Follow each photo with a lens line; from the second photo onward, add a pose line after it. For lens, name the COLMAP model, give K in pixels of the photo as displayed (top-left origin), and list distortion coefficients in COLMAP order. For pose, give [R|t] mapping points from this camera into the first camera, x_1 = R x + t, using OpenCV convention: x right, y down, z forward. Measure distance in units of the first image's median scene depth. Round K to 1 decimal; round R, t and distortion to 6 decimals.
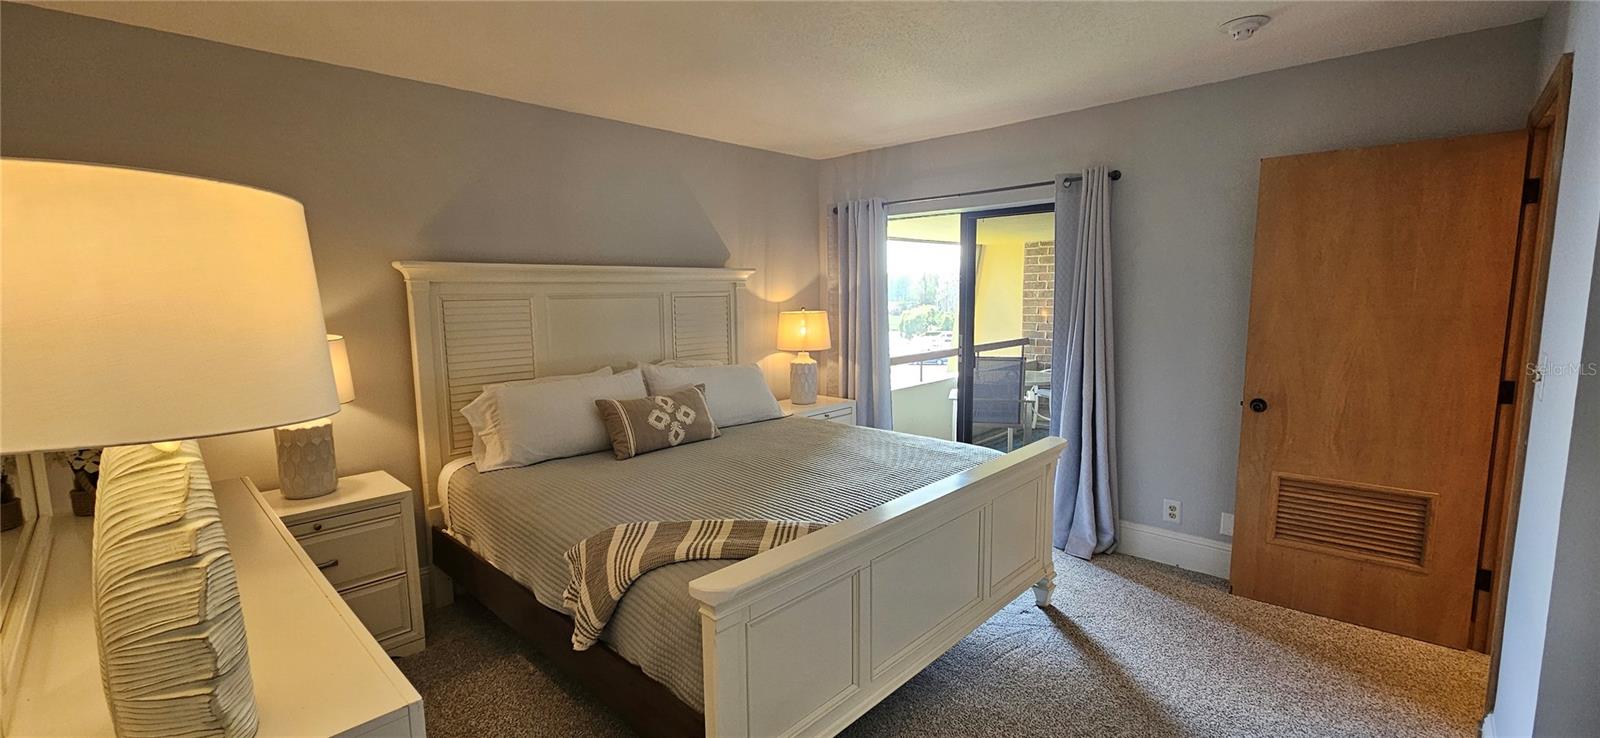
lens RADIAL K [[661.0, 0, 797.7], [0, 661.0, 373.1], [0, 0, 1]] dist [-0.000114, 0.000162]
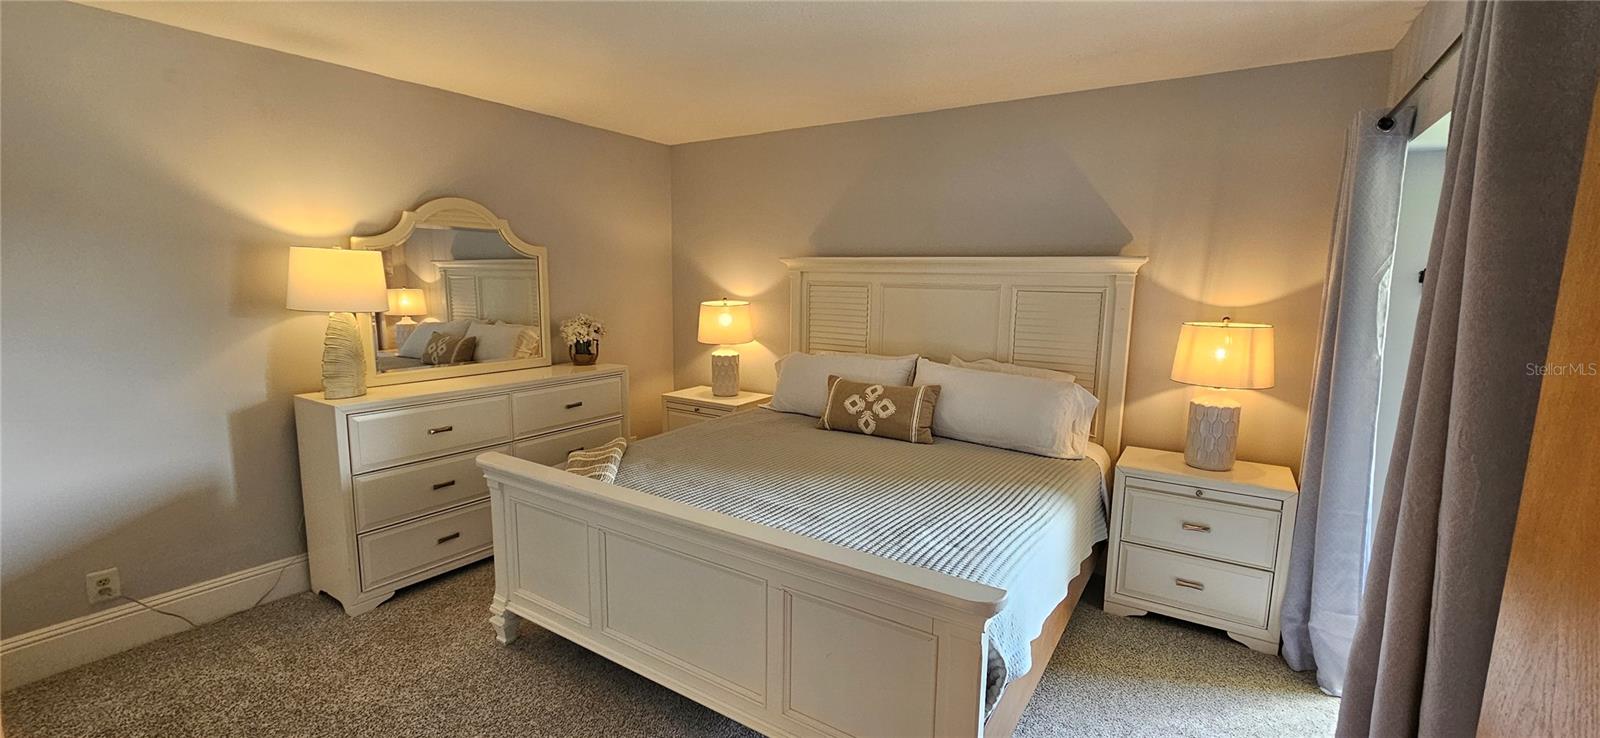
lens RADIAL K [[661.0, 0, 797.7], [0, 661.0, 373.1], [0, 0, 1]] dist [-0.000114, 0.000162]
pose [[0.160753, 0.161296, -0.973726, 0.761497], [-0.134721, 0.980909, 0.140245, -0.109592], [0.977757, 0.108636, 0.179414, 0.683194]]
